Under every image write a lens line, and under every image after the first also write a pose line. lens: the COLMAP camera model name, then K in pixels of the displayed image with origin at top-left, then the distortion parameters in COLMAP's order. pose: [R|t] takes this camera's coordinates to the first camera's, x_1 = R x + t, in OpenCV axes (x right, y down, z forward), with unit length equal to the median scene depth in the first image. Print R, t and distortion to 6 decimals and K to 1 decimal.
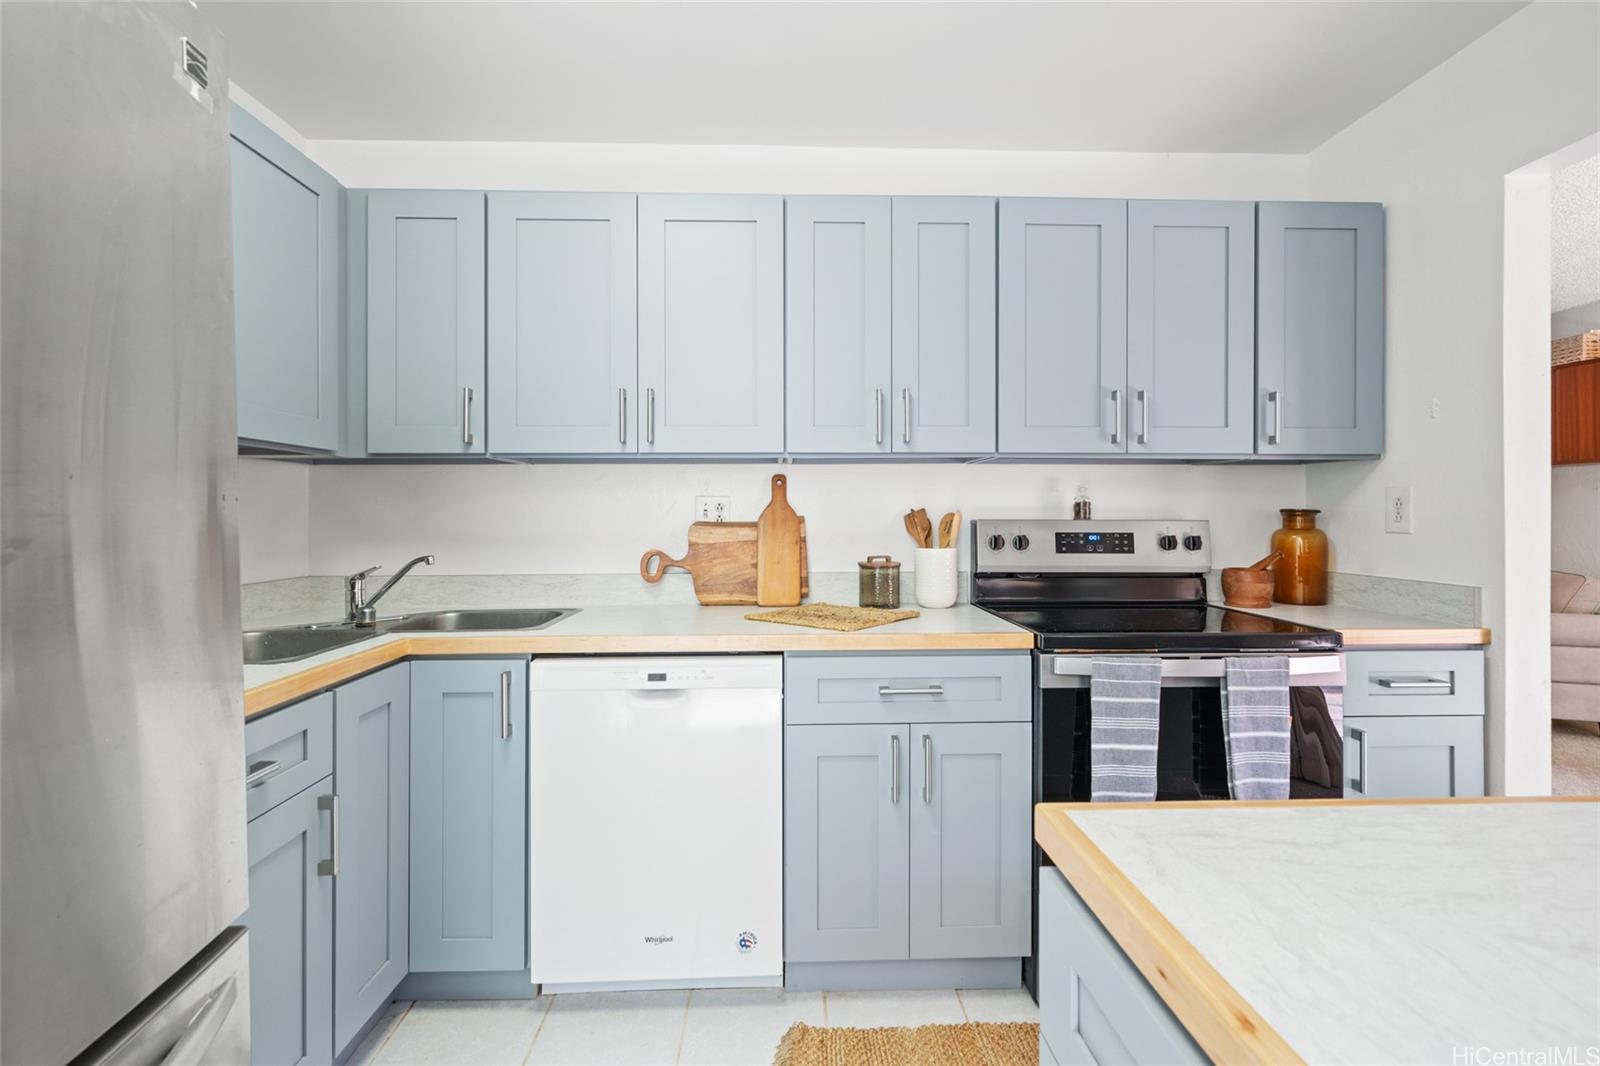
lens RADIAL K [[681.6, 0, 814.6], [0, 681.6, 510.3], [0, 0, 1]] dist [-0.001056, 0.000274]
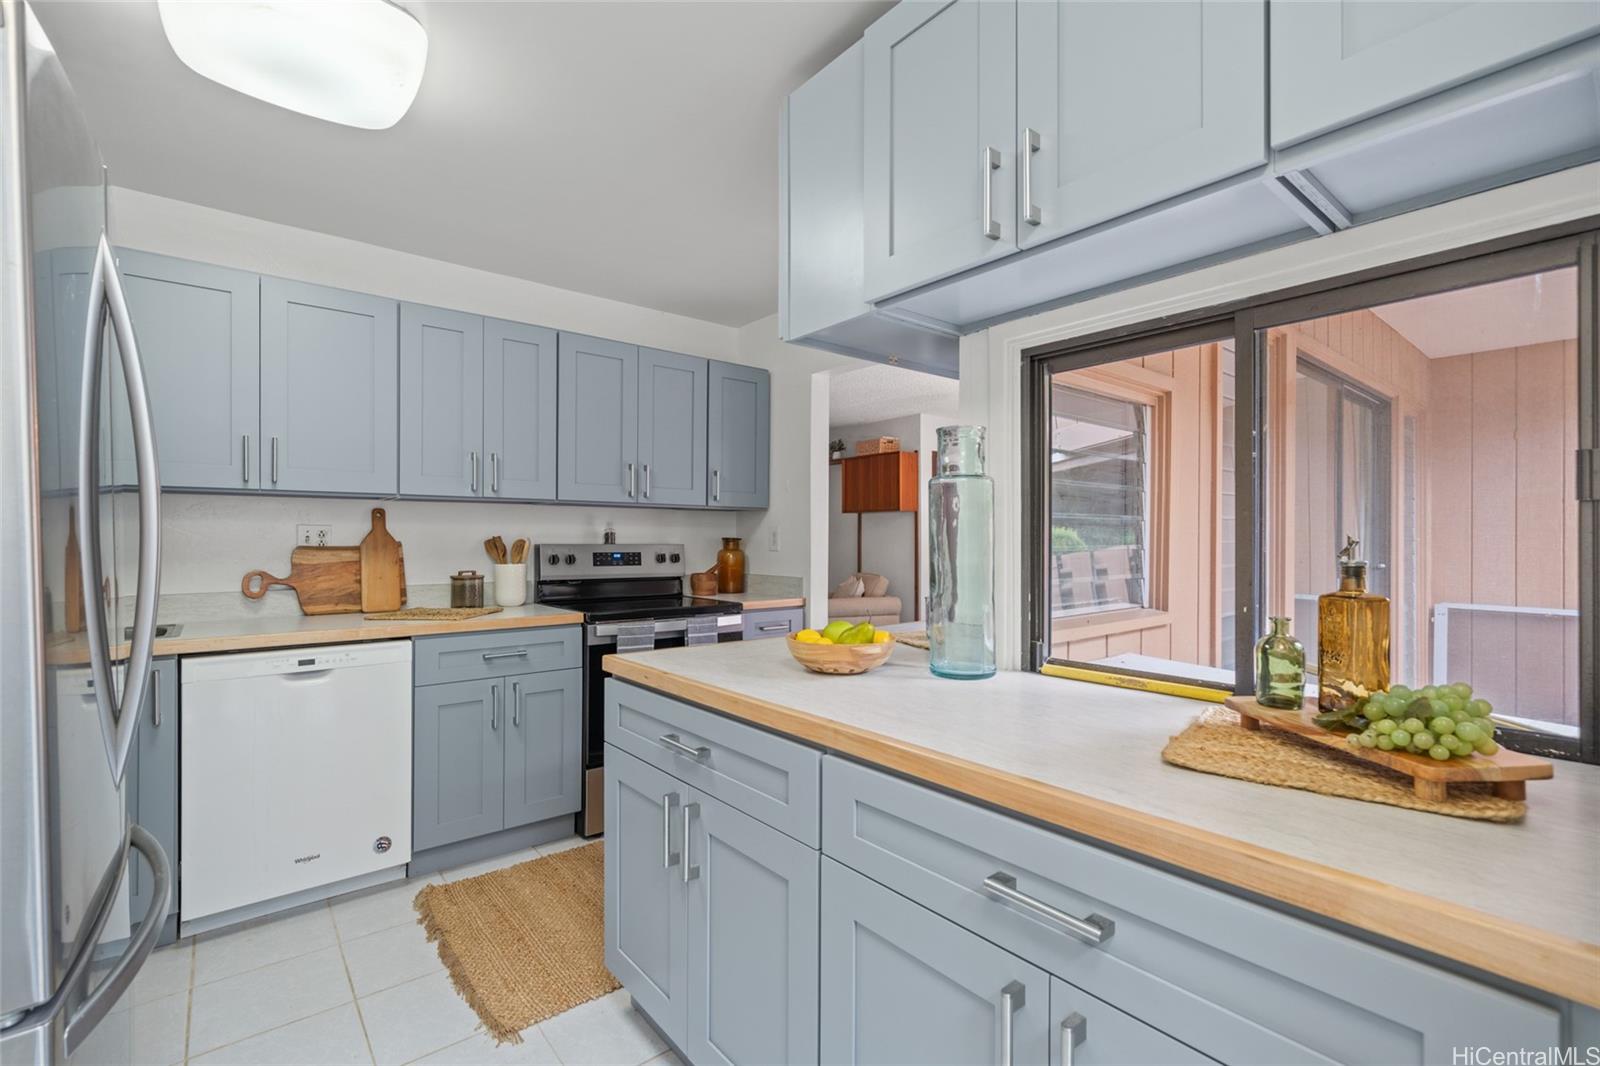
lens RADIAL K [[681.6, 0, 802.6], [0, 681.6, 537.5], [0, 0, 1]] dist [-0.001056, 0.000274]
pose [[0.784184, 0.004479, 0.620512, -0.227381], [-0.005923, 0.999982, 0.000268, -0.004080], [-0.620500, -0.003885, 0.784197, -0.491217]]
